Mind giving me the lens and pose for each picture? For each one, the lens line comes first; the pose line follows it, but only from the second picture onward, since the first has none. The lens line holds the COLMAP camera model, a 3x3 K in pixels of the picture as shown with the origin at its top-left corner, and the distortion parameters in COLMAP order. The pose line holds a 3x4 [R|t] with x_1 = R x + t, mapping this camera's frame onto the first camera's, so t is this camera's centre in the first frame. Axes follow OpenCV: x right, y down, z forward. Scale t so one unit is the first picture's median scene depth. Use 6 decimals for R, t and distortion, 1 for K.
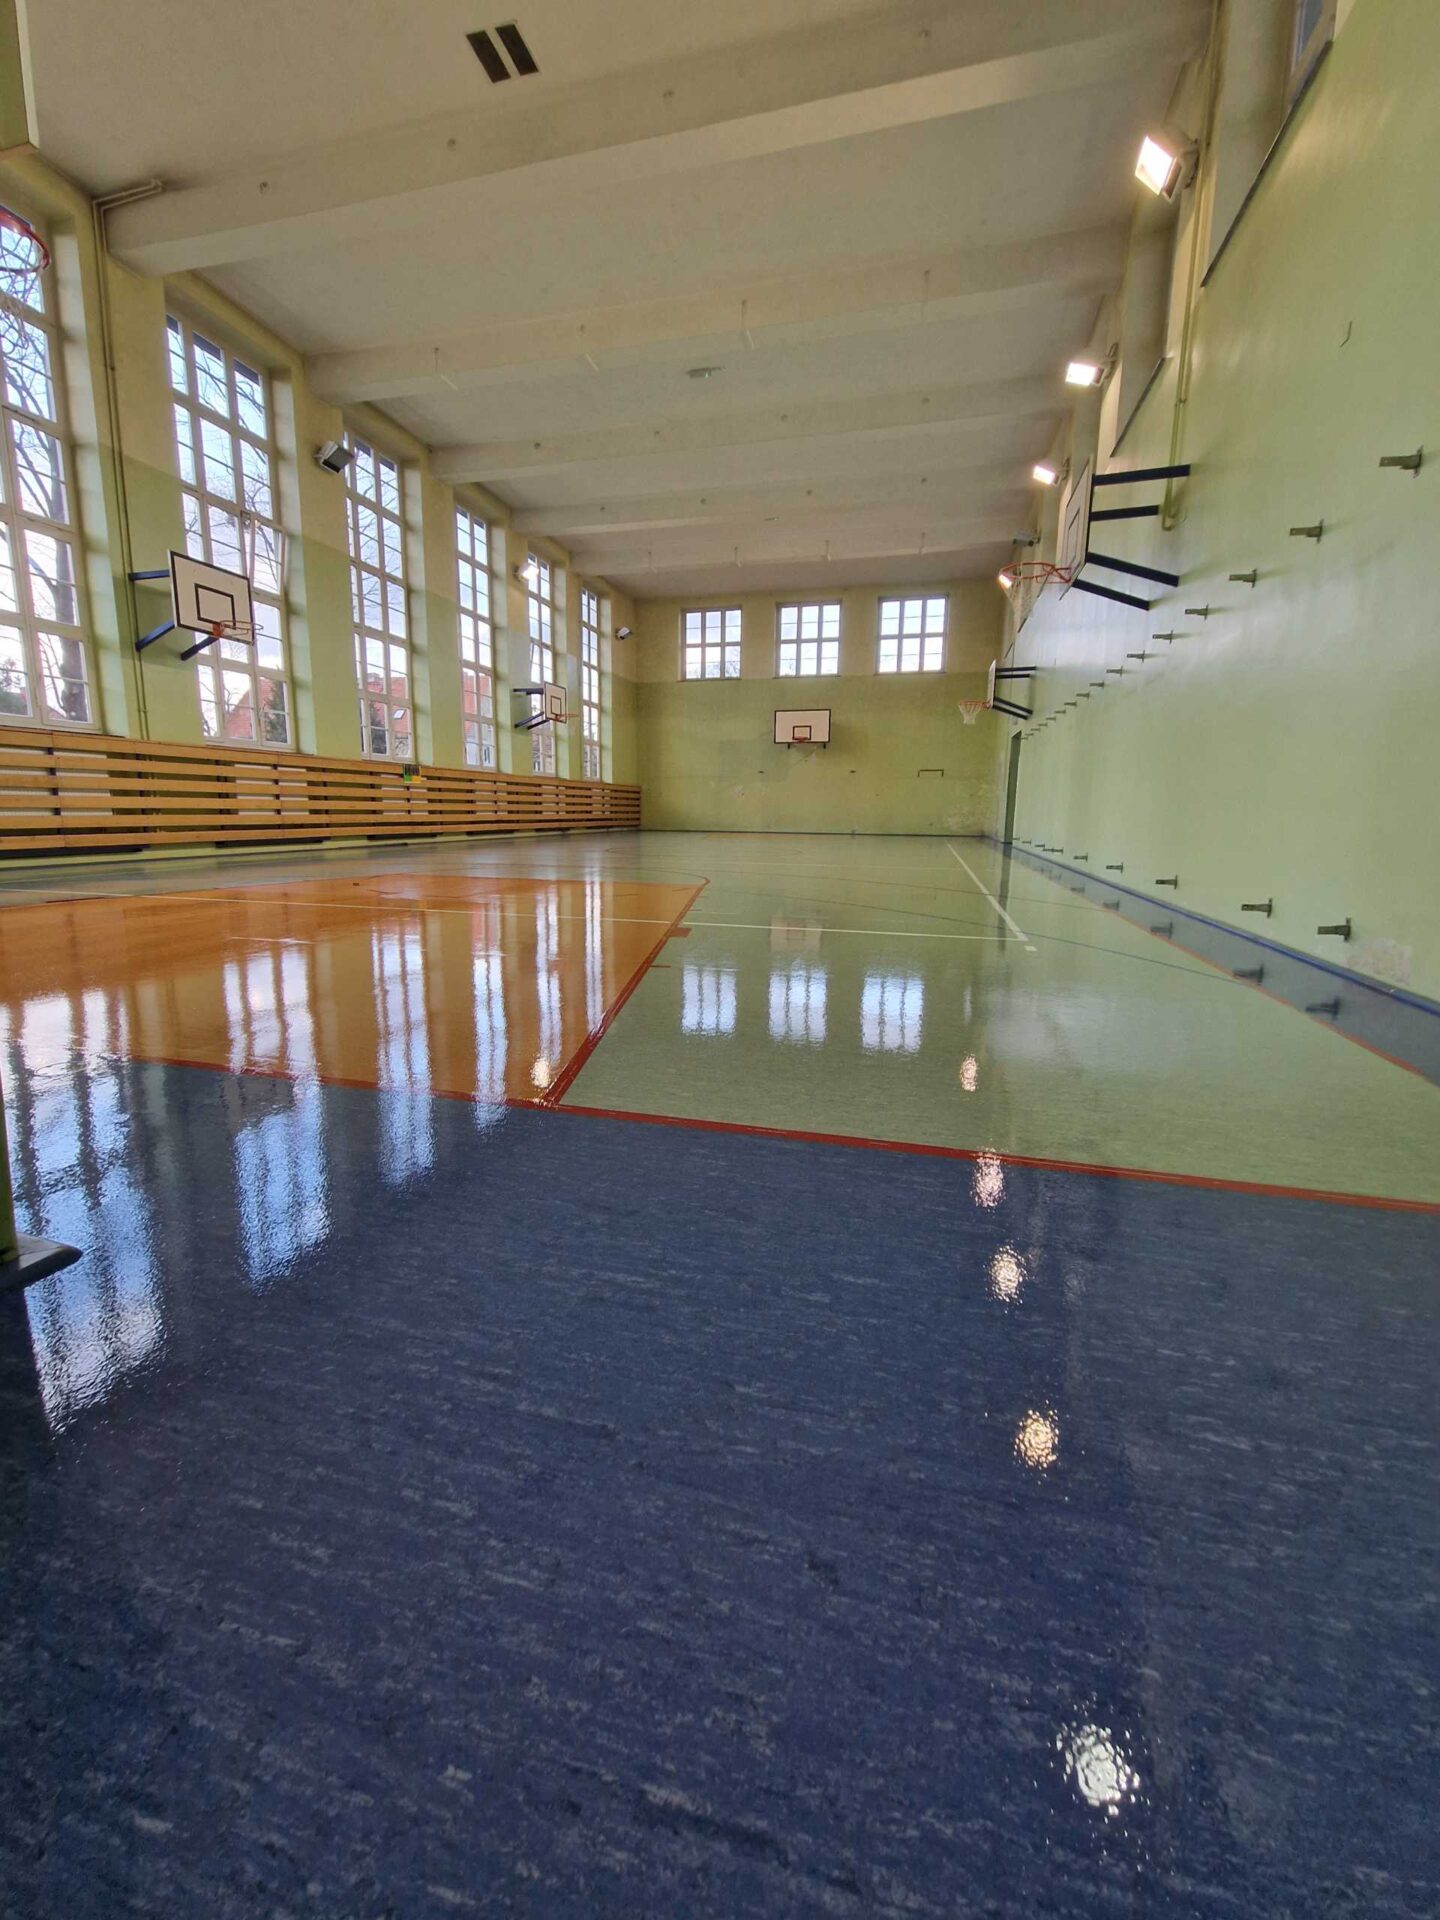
lens RADIAL K [[776.0, 0, 709.3], [0, 776.0, 938.9], [0, 0, 1]] dist [-0.003130, -0.000442]
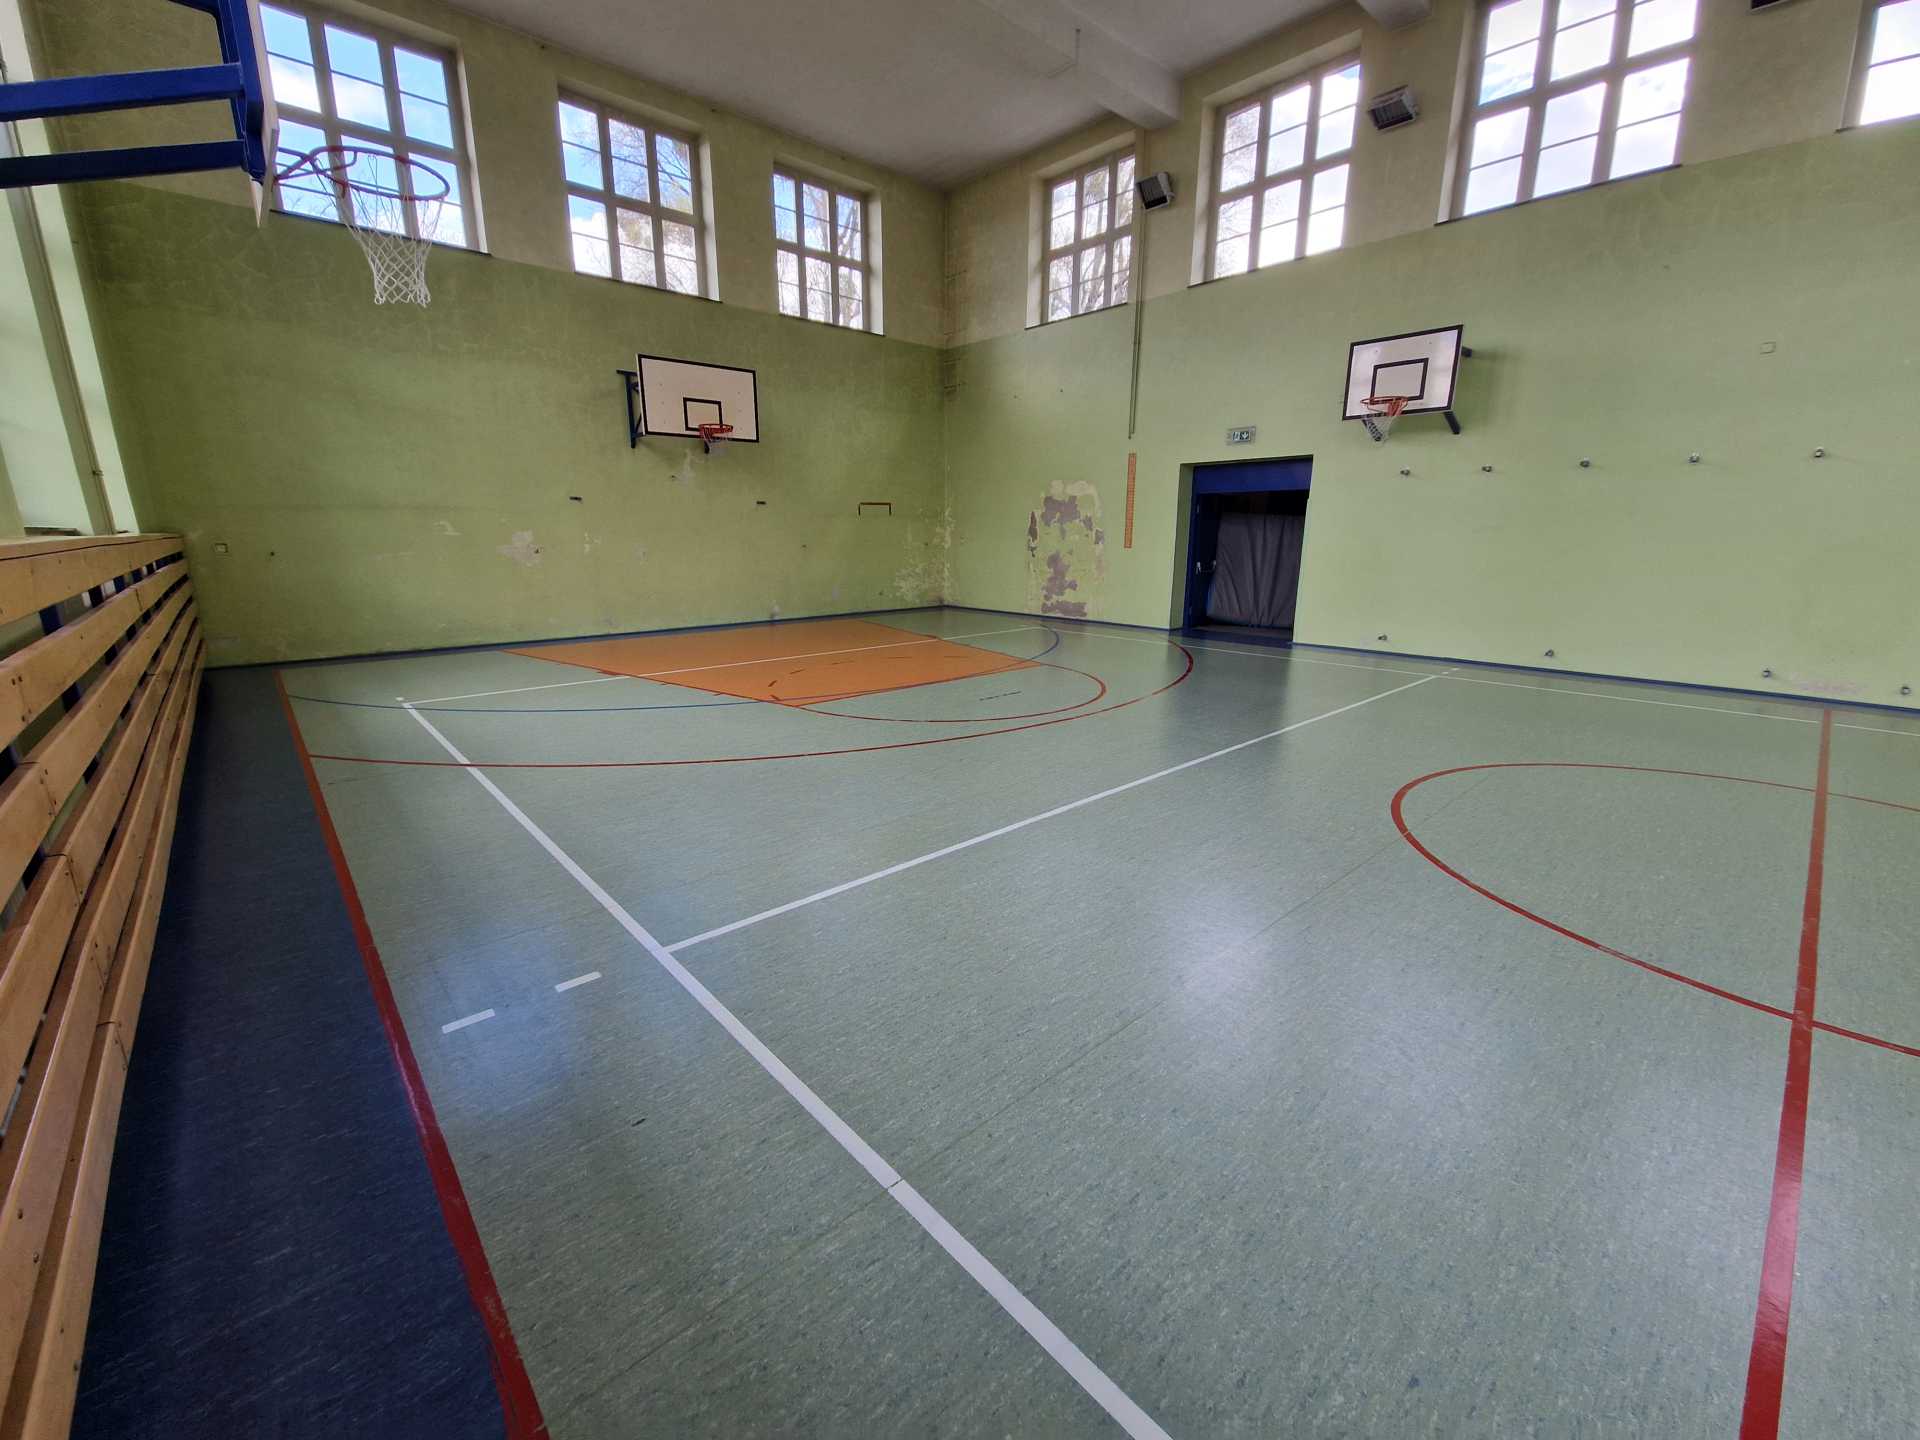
lens RADIAL K [[772.5, 0, 939.1], [0, 772.5, 727.5], [0, 0, 1]] dist [-0.001591, -0.002101]
pose [[0.542659, -0.216896, 0.811466, -0.352174], [0.144004, 0.975805, 0.164521, -0.230494], [-0.827517, 0.027576, 0.560764, 1.038680]]
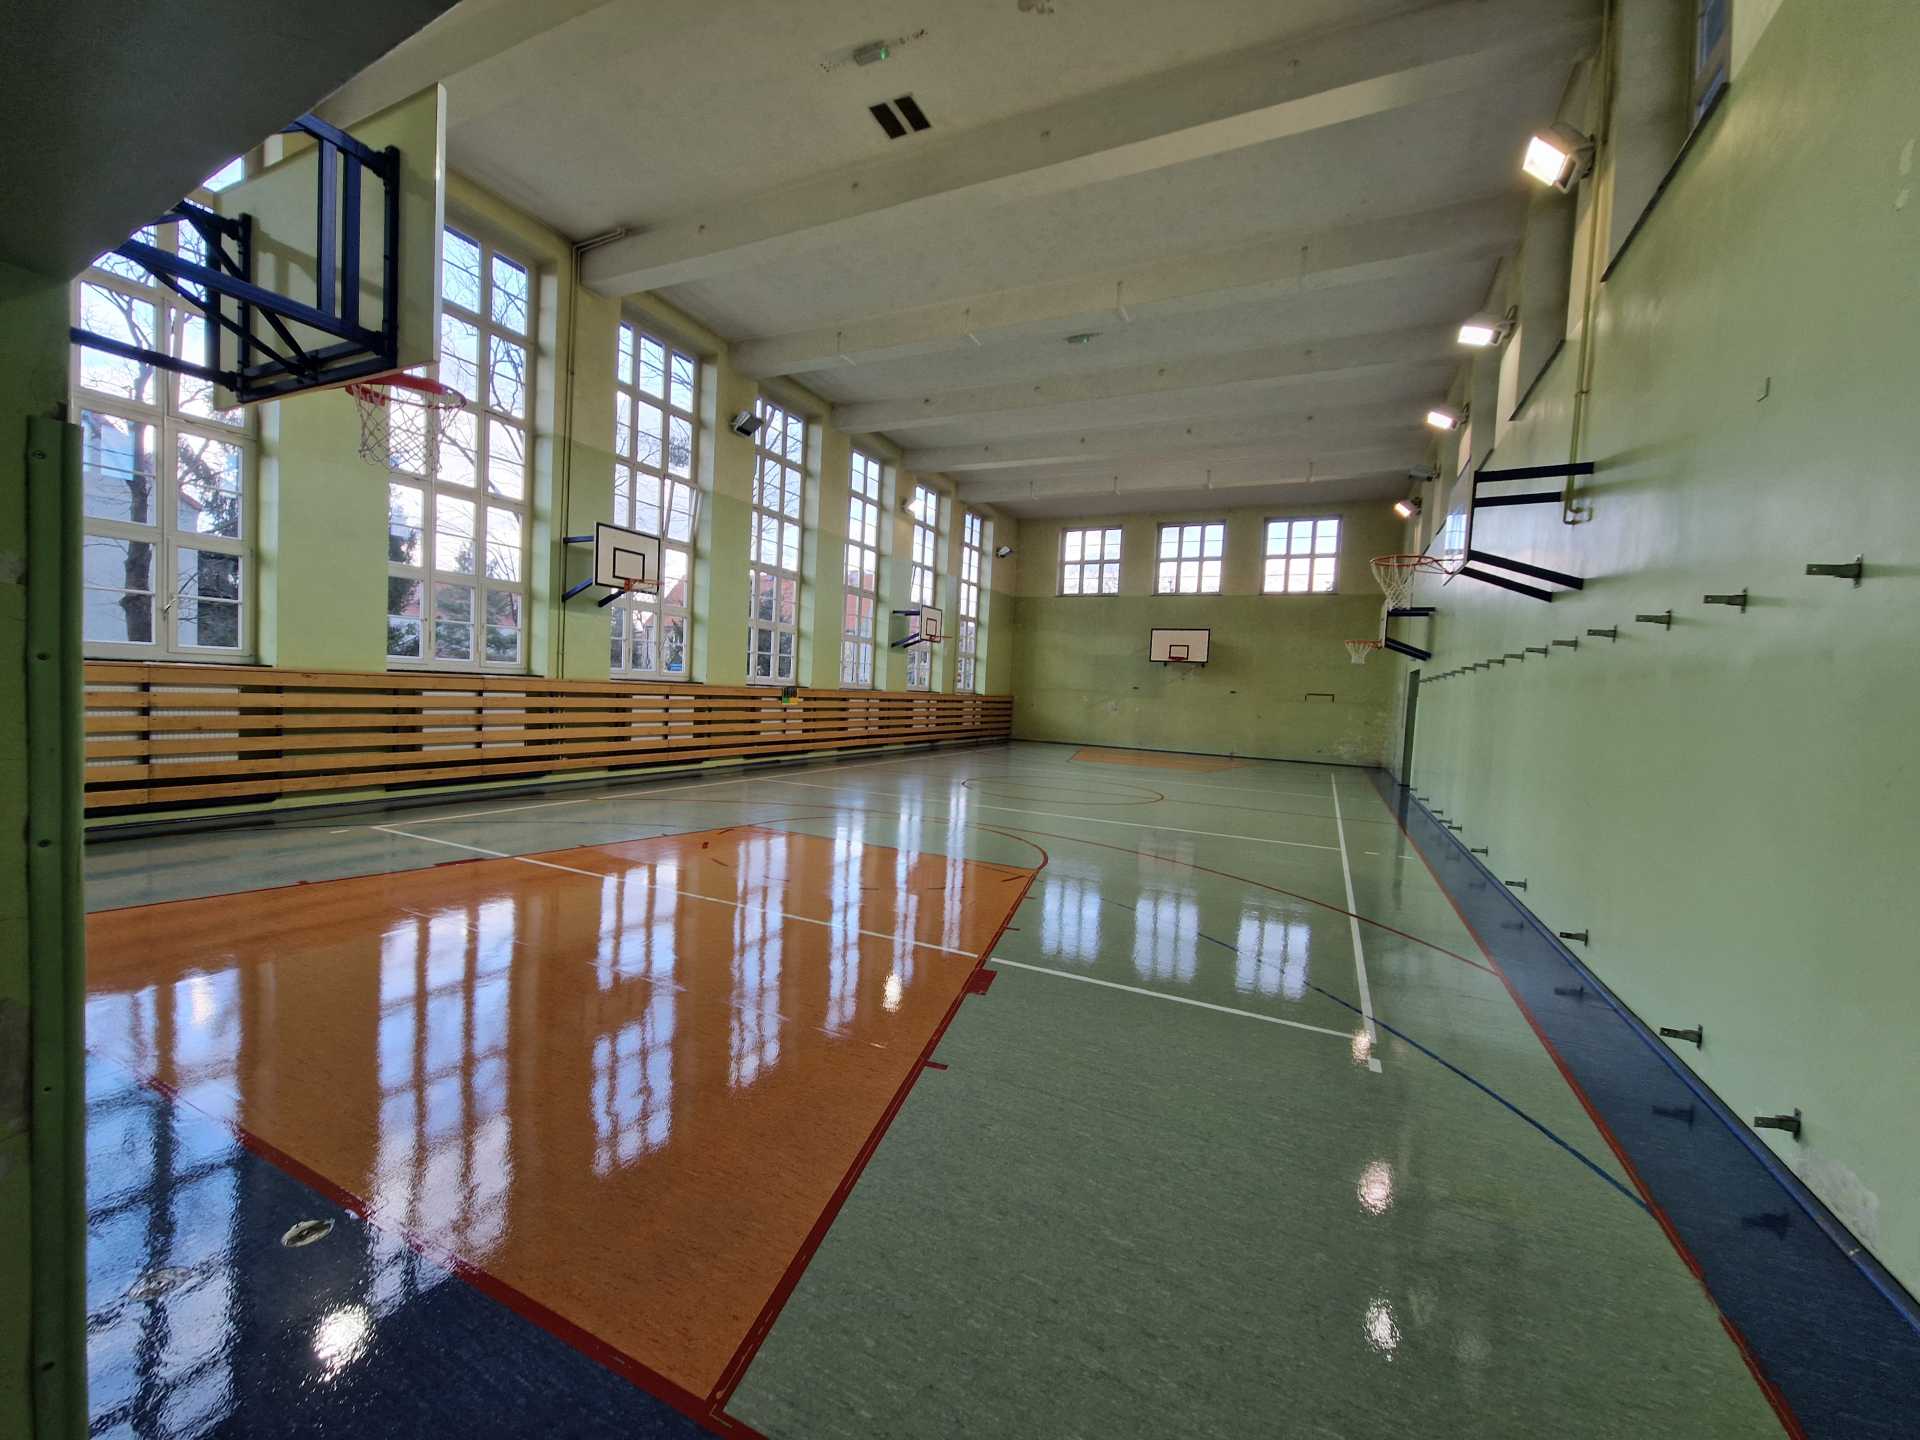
lens RADIAL K [[772.5, 0, 939.1], [0, 772.5, 727.5], [0, 0, 1]] dist [-0.001591, -0.002101]
pose [[0.980185, 0.046661, -0.192511, 0.024526], [-0.069392, 0.991160, -0.113081, -0.065205], [0.185533, 0.124199, 0.974758, 0.007537]]
